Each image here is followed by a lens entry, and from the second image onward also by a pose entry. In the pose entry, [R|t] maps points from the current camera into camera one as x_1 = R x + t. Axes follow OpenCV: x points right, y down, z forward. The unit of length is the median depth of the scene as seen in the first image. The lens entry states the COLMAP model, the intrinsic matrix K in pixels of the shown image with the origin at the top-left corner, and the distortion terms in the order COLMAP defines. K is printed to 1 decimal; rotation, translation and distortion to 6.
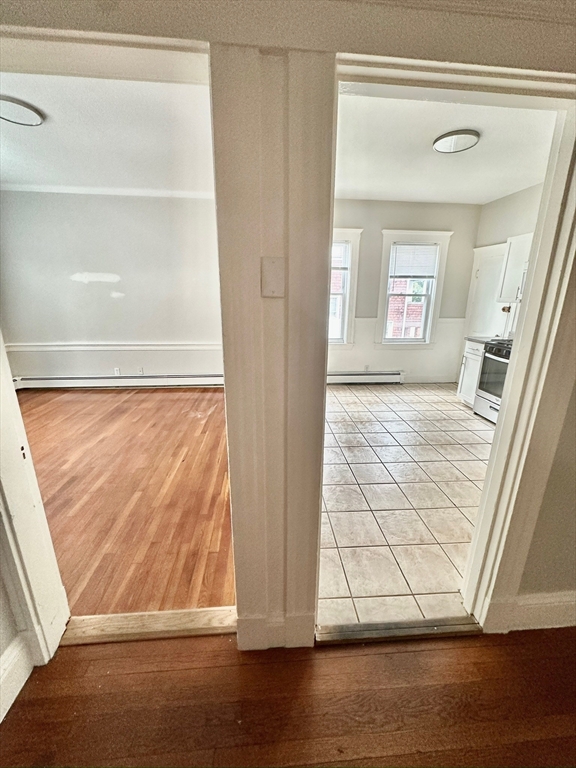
lens RADIAL K [[306.8, 0, 288.6], [0, 306.8, 383.8], [0, 0, 1]] dist [-0.007063, 0.000593]
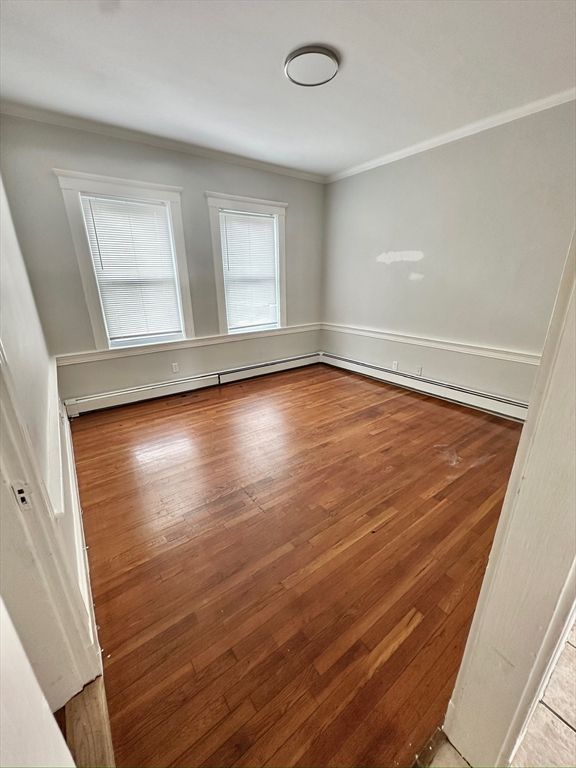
lens RADIAL K [[306.8, 0, 286.8], [0, 306.8, 384.5], [0, 0, 1]] dist [-0.007063, 0.000593]
pose [[0.523334, 0.260468, -0.811343, 0.008884], [-0.210822, 0.962115, 0.172886, -0.095344], [0.825636, 0.080571, 0.558420, 0.327948]]
